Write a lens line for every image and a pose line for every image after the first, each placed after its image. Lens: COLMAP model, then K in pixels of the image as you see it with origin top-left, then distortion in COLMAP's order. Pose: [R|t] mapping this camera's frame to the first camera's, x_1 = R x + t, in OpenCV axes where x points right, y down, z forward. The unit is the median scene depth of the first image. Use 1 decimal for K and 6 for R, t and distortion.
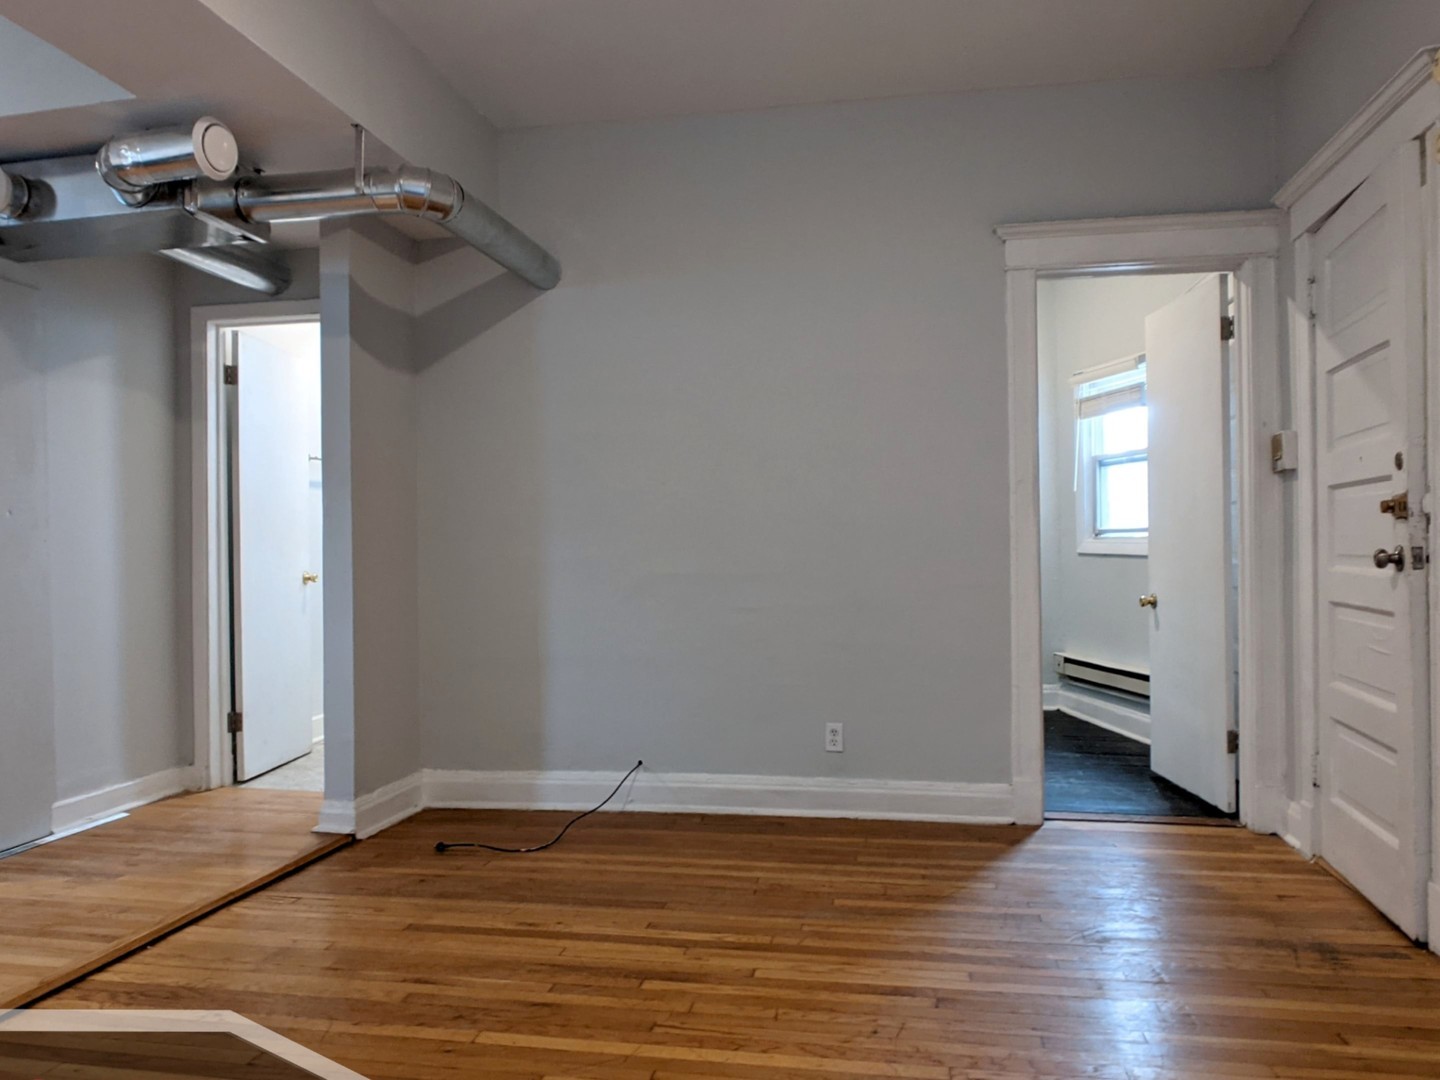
lens RADIAL K [[1049.1, 0, 720.9], [0, 1049.1, 548.9], [0, 0, 1]] dist [-0.004462, -0.004547]
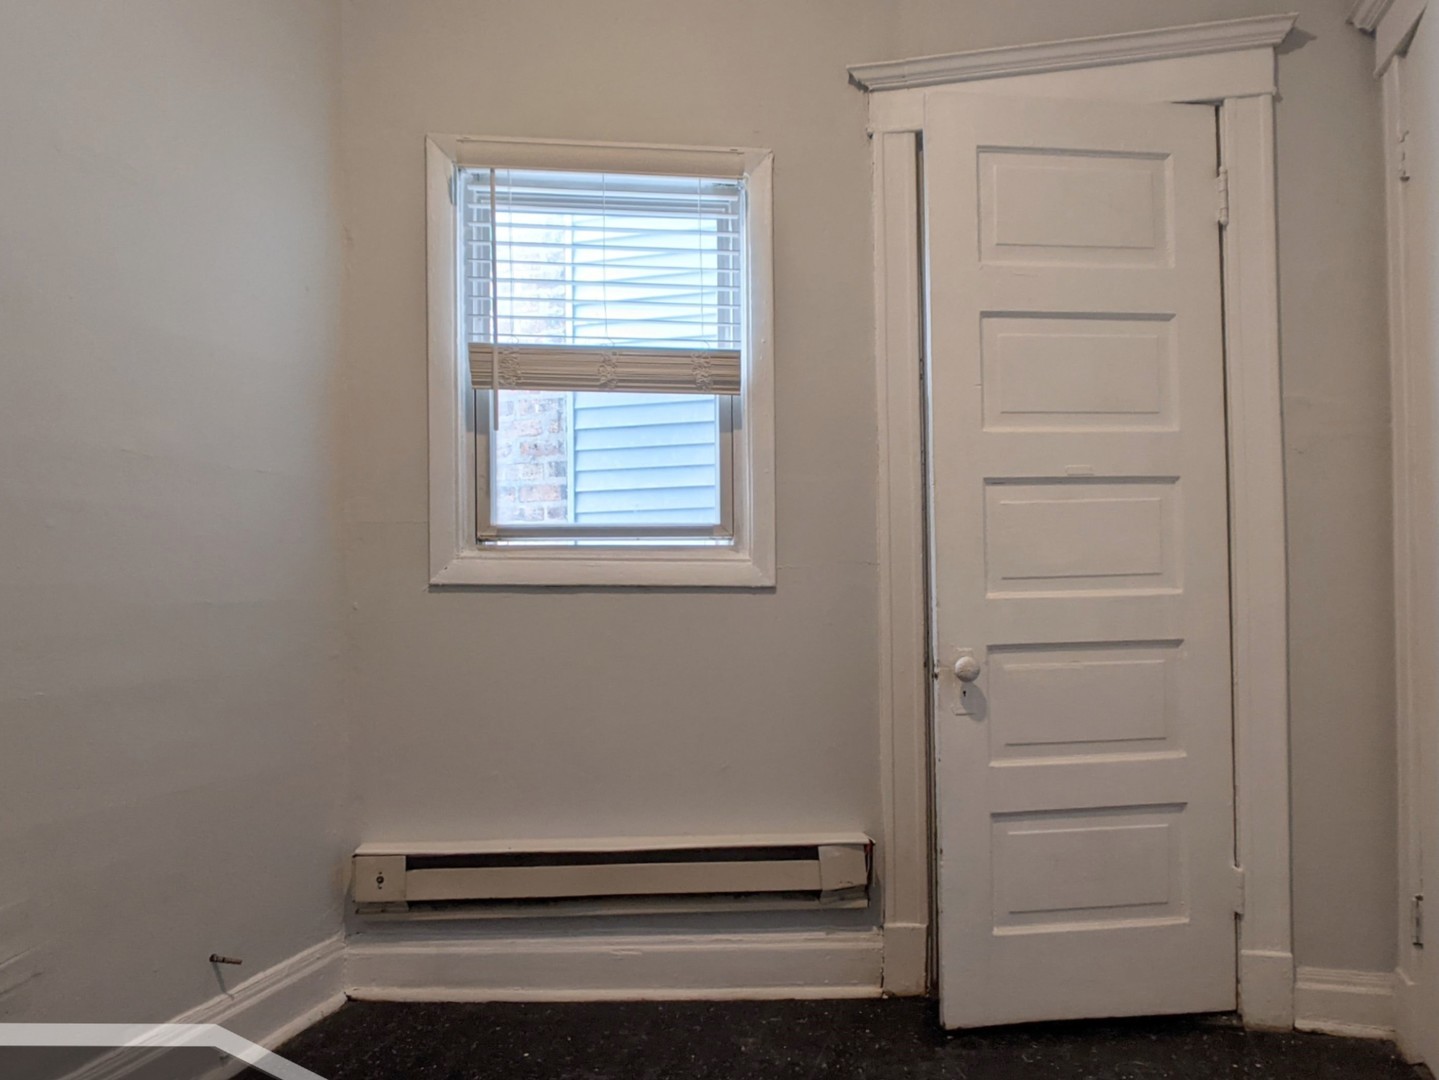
lens RADIAL K [[1048.3, 0, 720.4], [0, 1048.3, 548.9], [0, 0, 1]] dist [-0.004462, -0.004547]
pose [[0.048434, 0.027423, 0.998450, -0.053679], [0.005372, 0.999601, -0.027715, 0.002205], [-0.998812, 0.006706, 0.048267, 0.881229]]
